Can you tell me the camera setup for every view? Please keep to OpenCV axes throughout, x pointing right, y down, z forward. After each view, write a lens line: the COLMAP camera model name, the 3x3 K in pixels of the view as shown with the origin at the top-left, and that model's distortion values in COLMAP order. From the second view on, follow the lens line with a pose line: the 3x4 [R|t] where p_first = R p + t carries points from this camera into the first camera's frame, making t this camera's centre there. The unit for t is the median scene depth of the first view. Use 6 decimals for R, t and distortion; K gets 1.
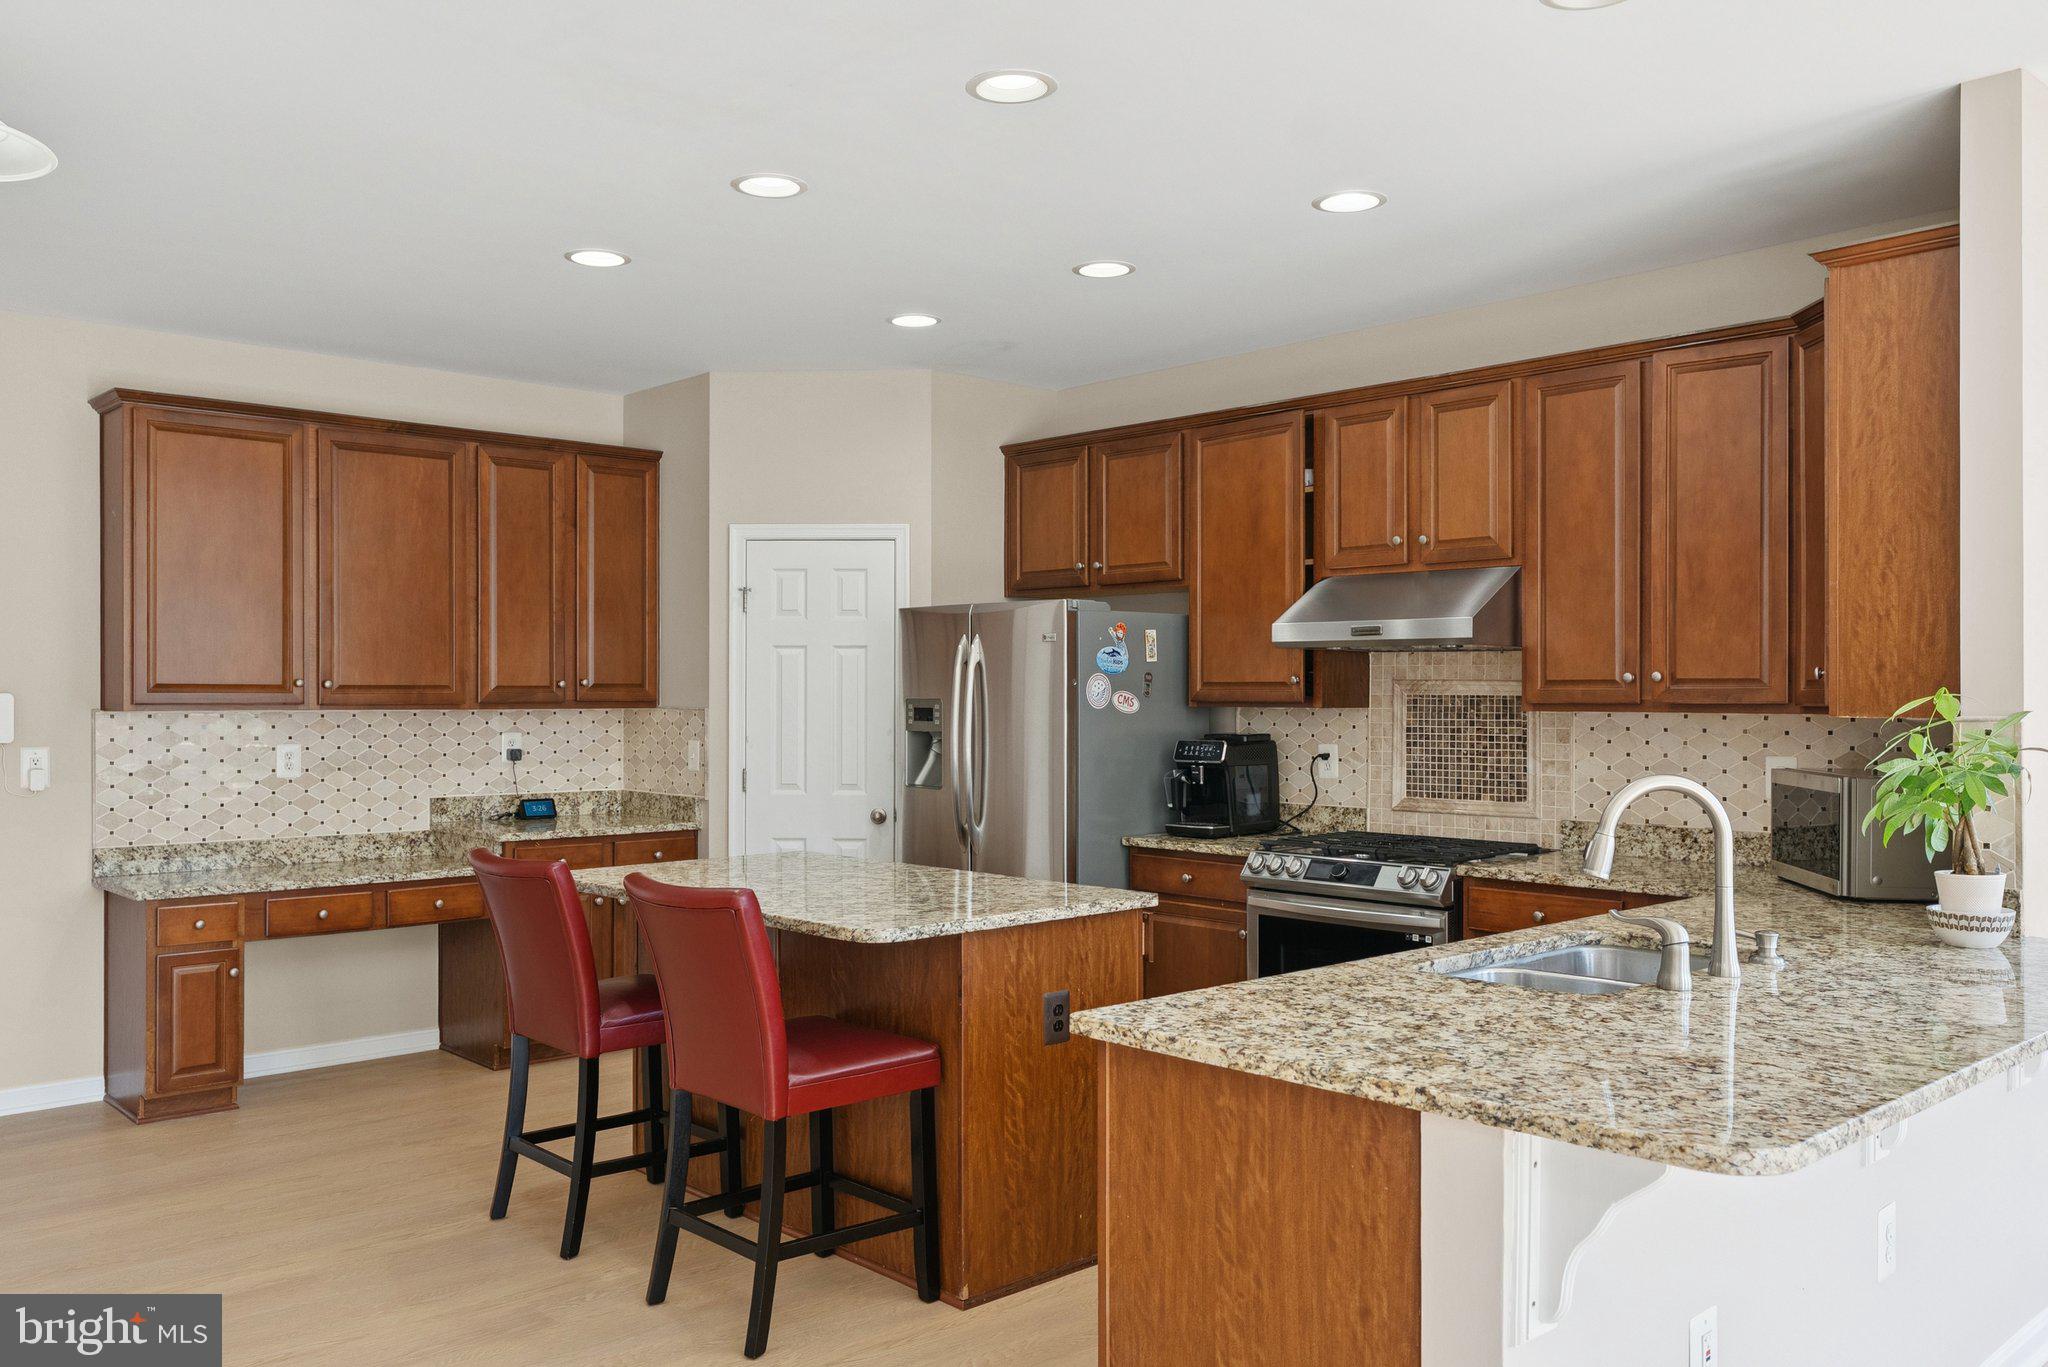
lens RADIAL K [[1637.4, 0, 1024.0], [0, 1637.4, 683.5], [0, 0, 1]] dist [-0.005246, -0.002070]
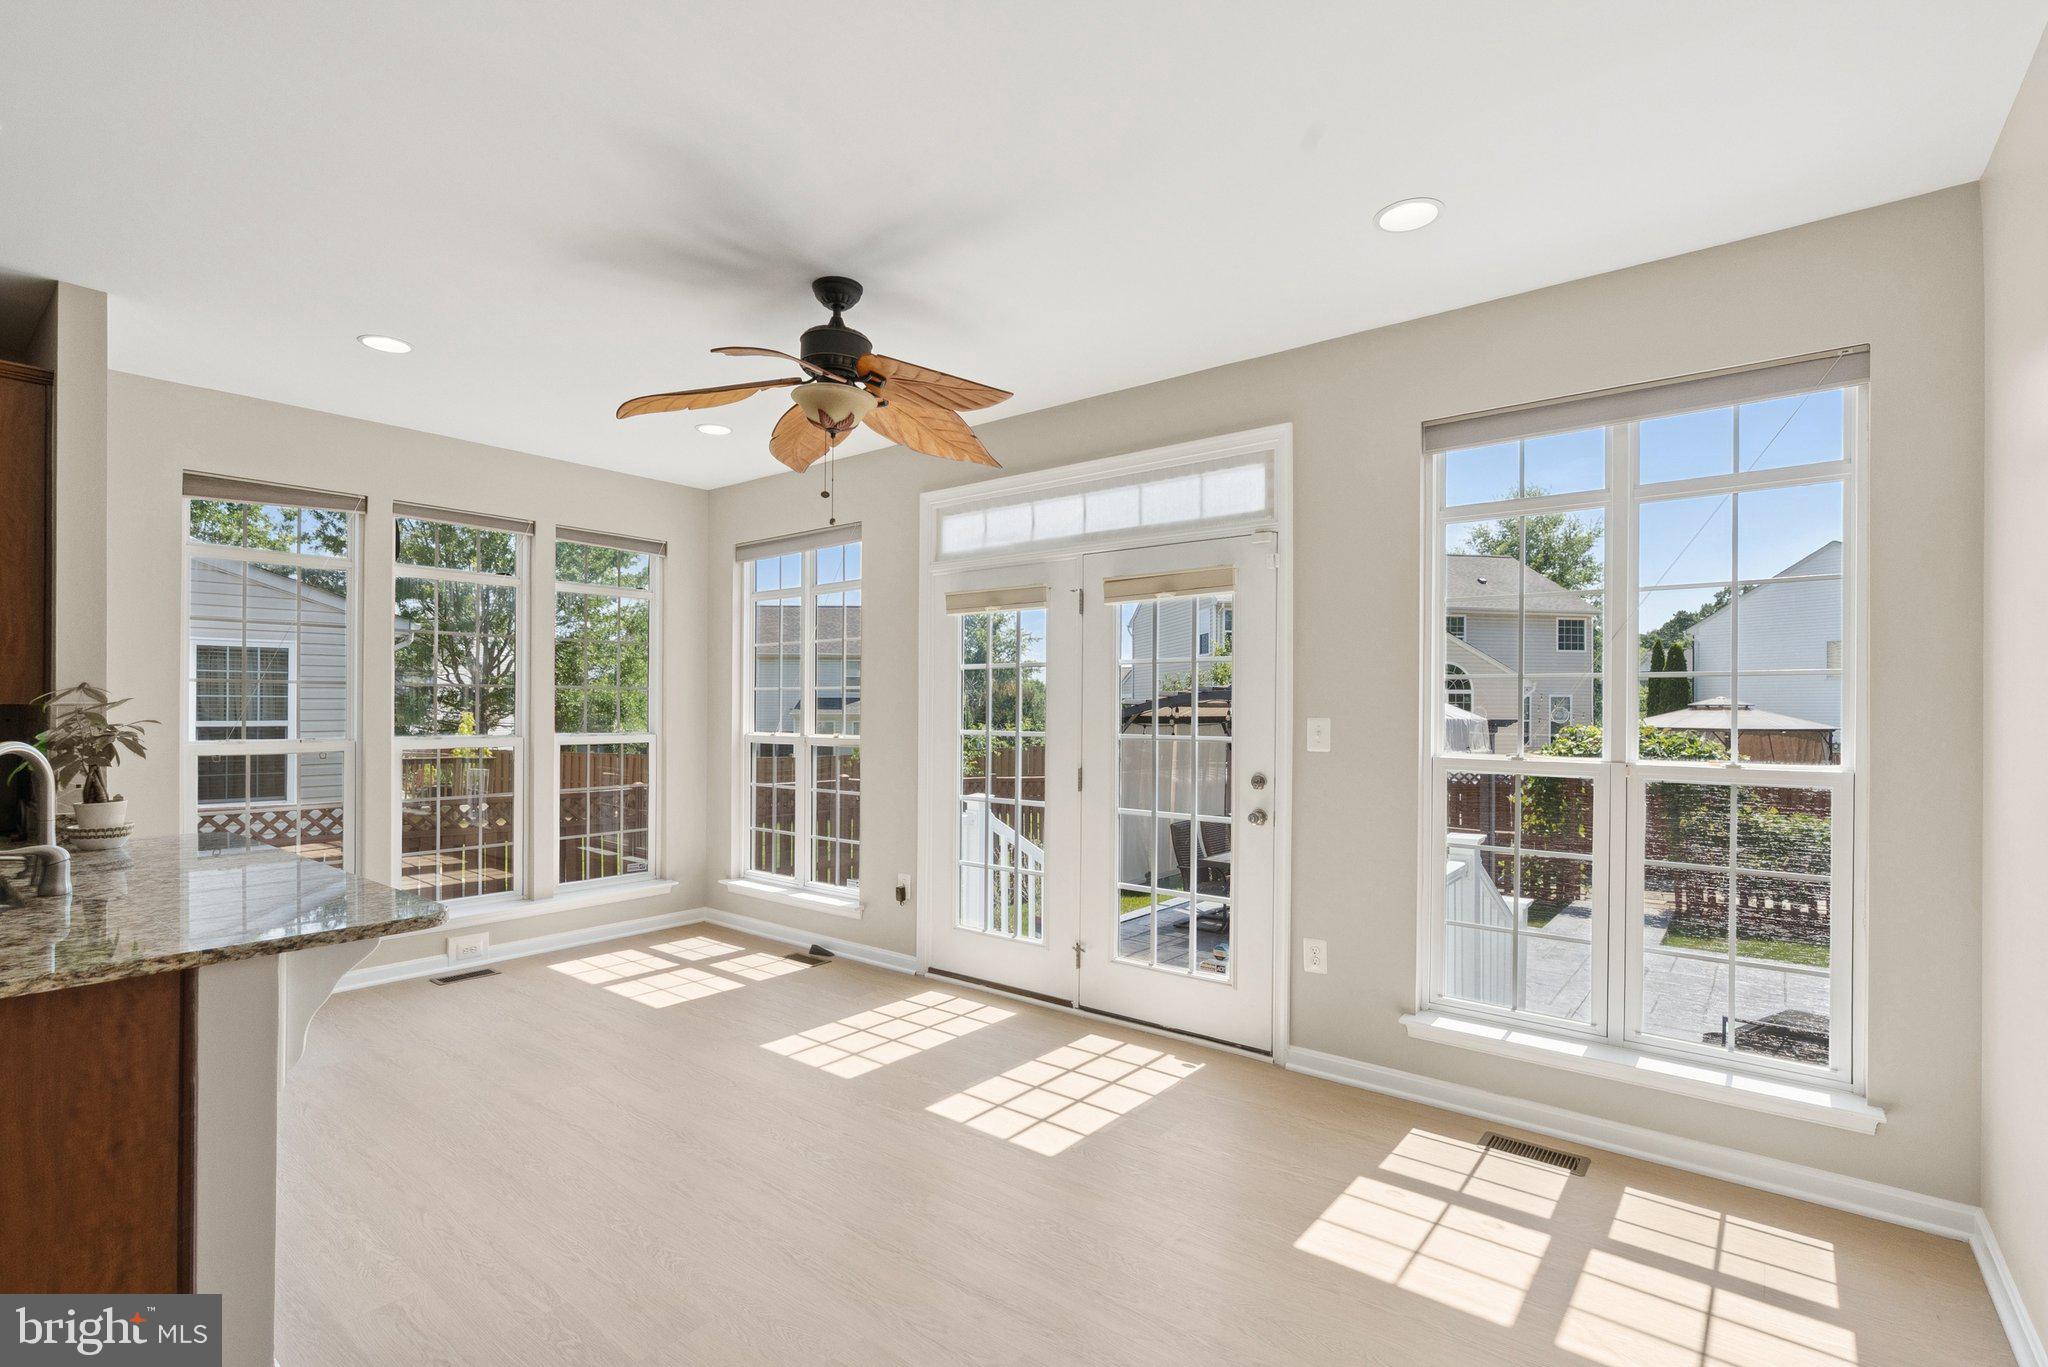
lens RADIAL K [[917.5, 0, 1016.9], [0, 917.5, 716.7], [0, 0, 1]] dist [-0.021305, -0.000145]
pose [[-0.146189, -0.008712, 0.989218, -0.241265], [-0.009923, 0.999924, 0.007339, 0.012023], [-0.989207, -0.008743, -0.146265, 0.160933]]
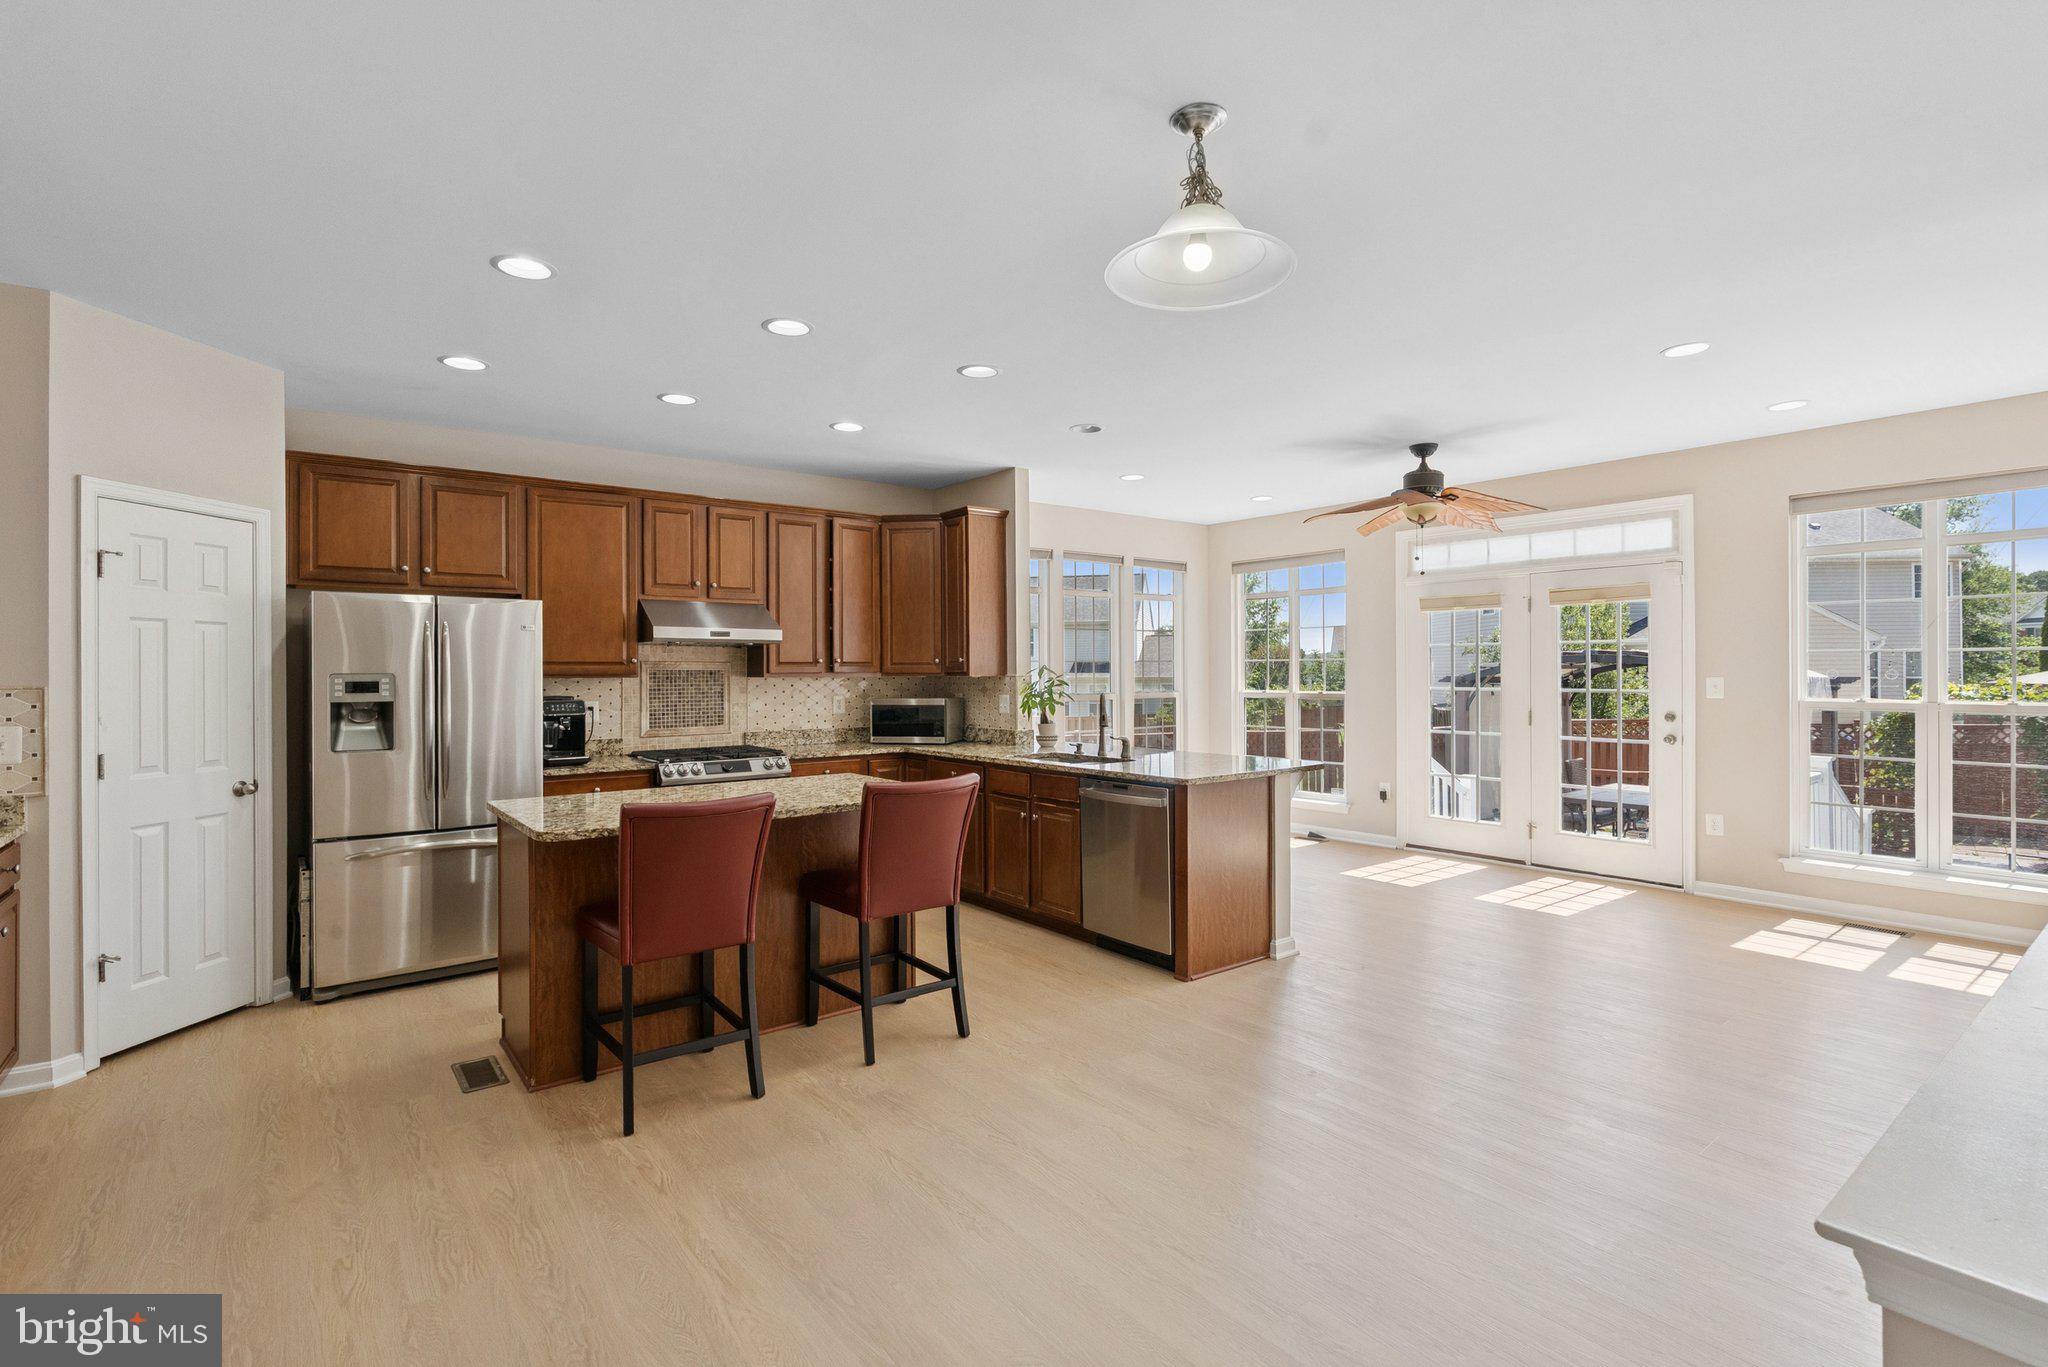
lens RADIAL K [[937.7, 0, 1022.3], [0, 937.7, 674.5], [0, 0, 1]] dist [-0.002435, -0.000613]
pose [[0.082748, -0.003764, 0.996563, -0.751945], [0.000013, 0.999993, 0.003776, 0.008249], [-0.996571, -0.000299, 0.082747, 0.546249]]
